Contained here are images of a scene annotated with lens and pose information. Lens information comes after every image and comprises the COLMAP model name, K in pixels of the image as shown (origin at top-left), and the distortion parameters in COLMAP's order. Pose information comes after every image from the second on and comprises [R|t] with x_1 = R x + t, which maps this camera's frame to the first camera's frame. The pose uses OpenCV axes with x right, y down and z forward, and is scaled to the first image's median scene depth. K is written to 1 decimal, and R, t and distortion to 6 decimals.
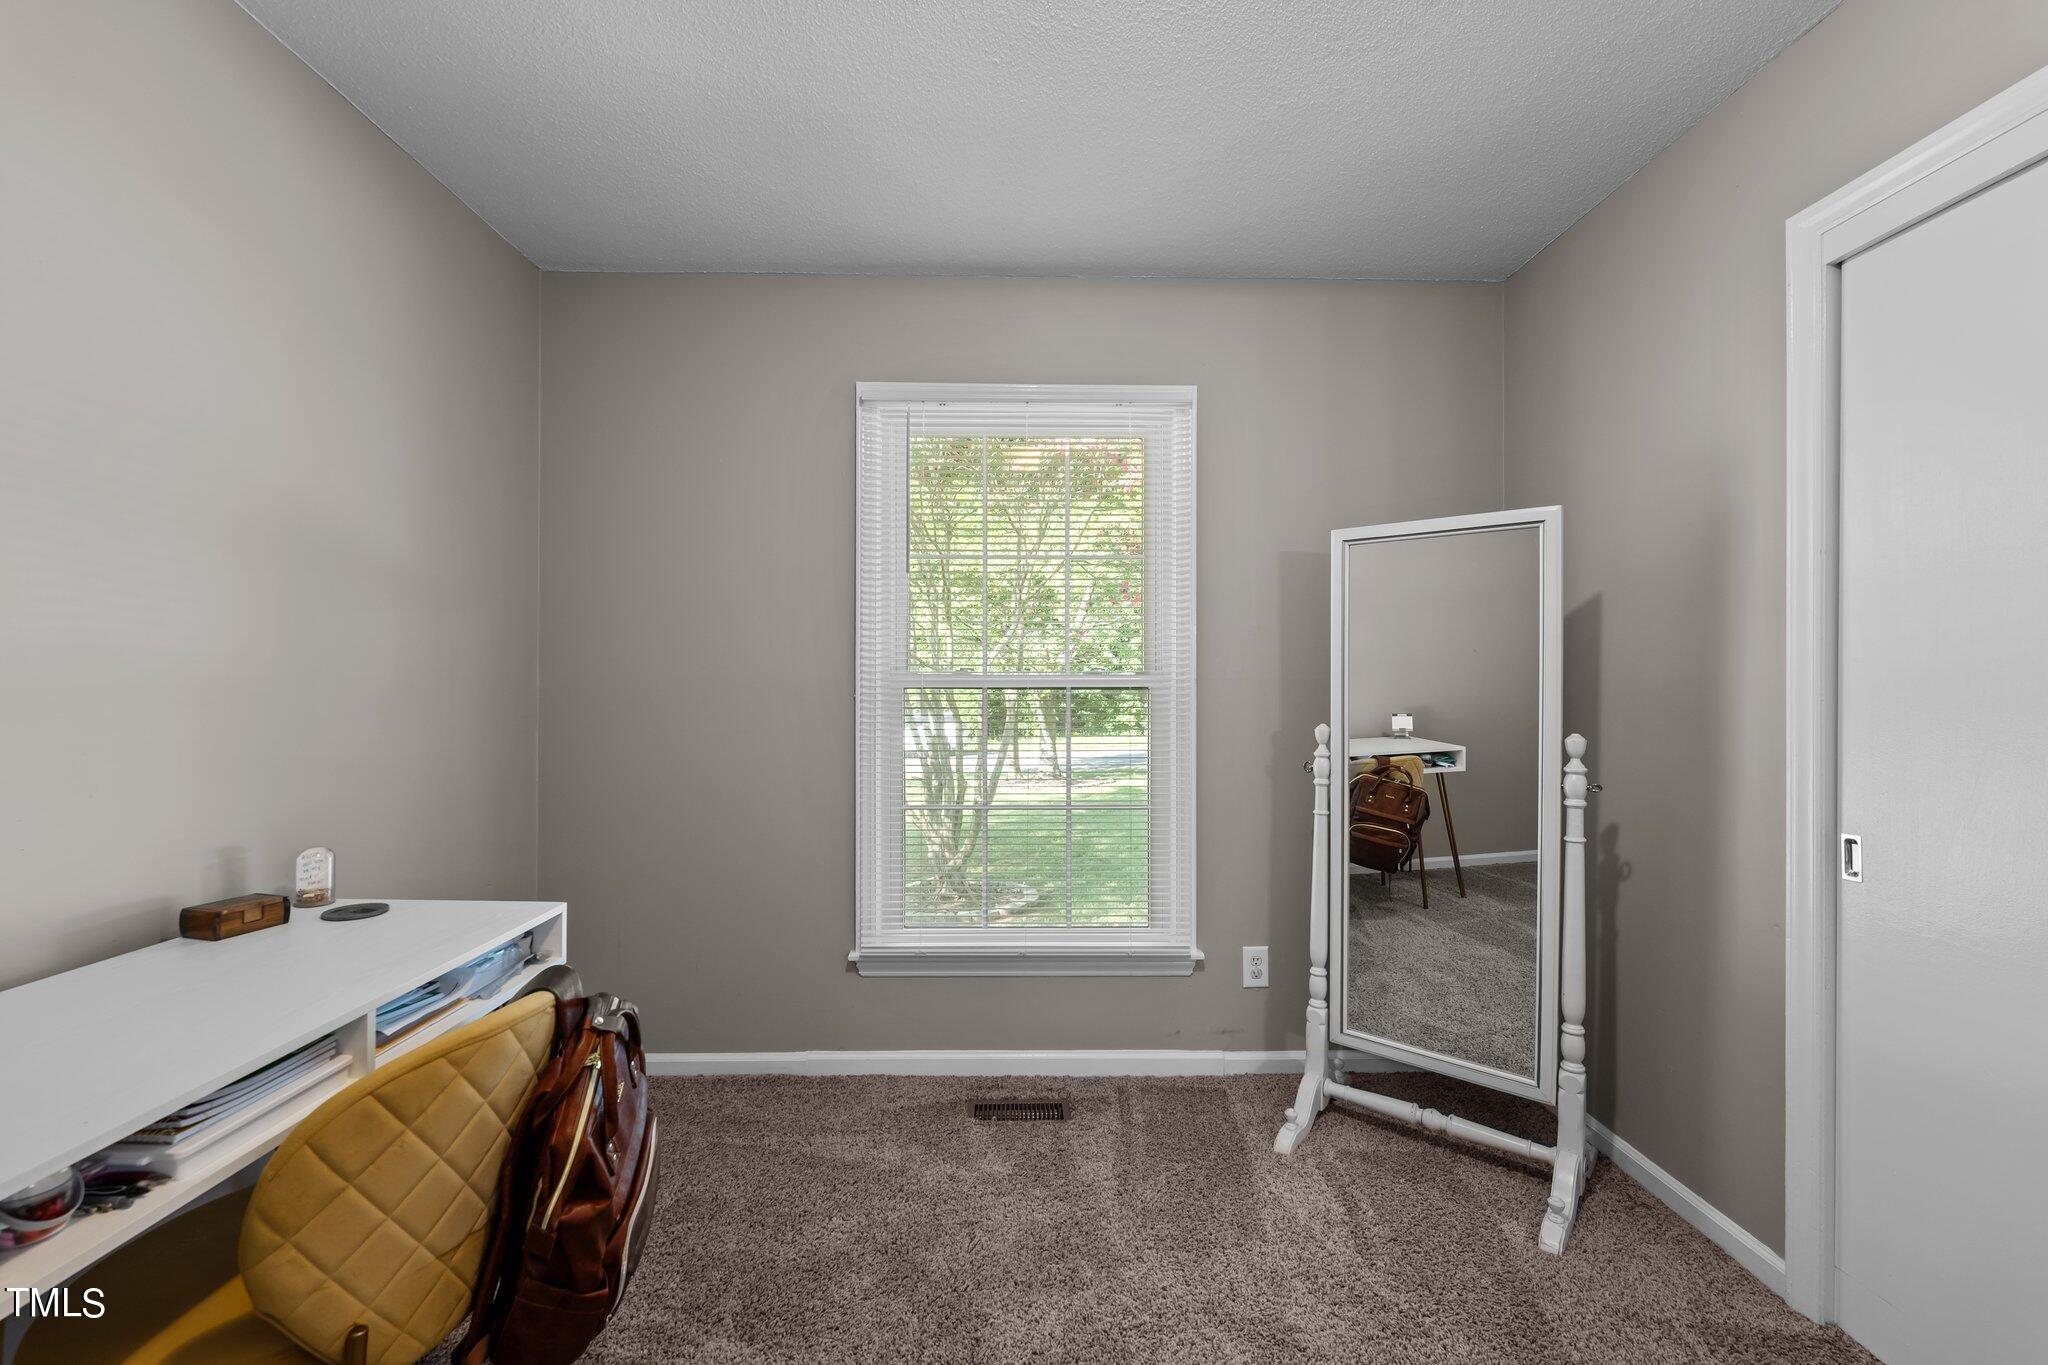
lens RADIAL K [[846.4, 0, 1019.4], [0, 846.4, 697.6], [0, 0, 1]] dist [-0.001142, -0.000510]
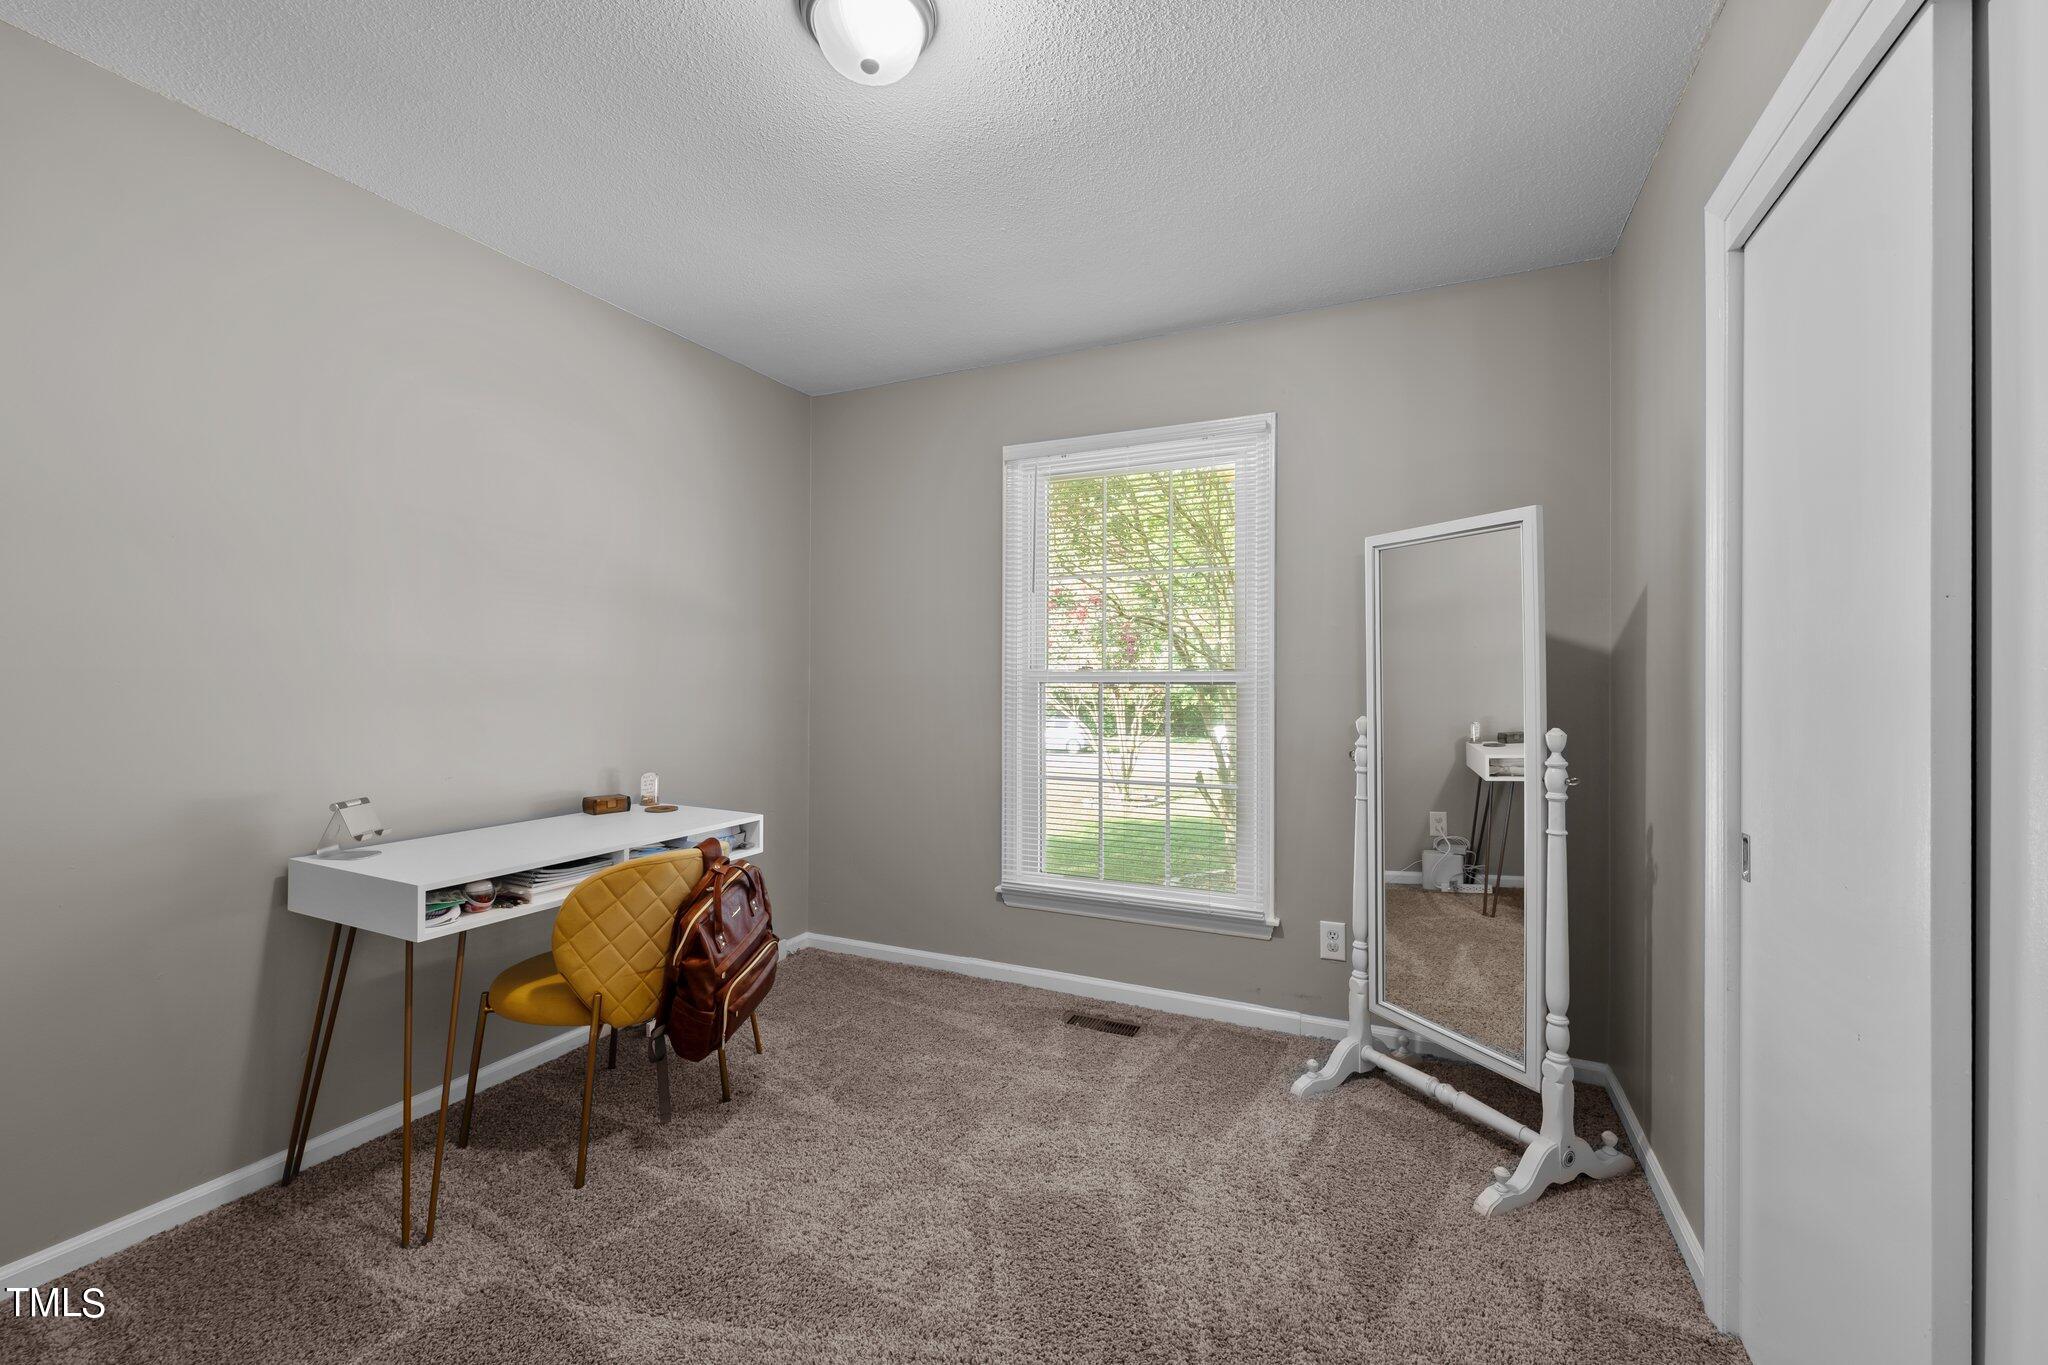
lens RADIAL K [[846.4, 0, 1019.4], [0, 846.4, 697.6], [0, 0, 1]] dist [-0.001142, -0.000510]
pose [[0.895655, 0.009030, -0.444658, 0.474059], [-0.006915, 0.999956, 0.006377, 0.003780], [0.444696, -0.002637, 0.895678, -0.174437]]
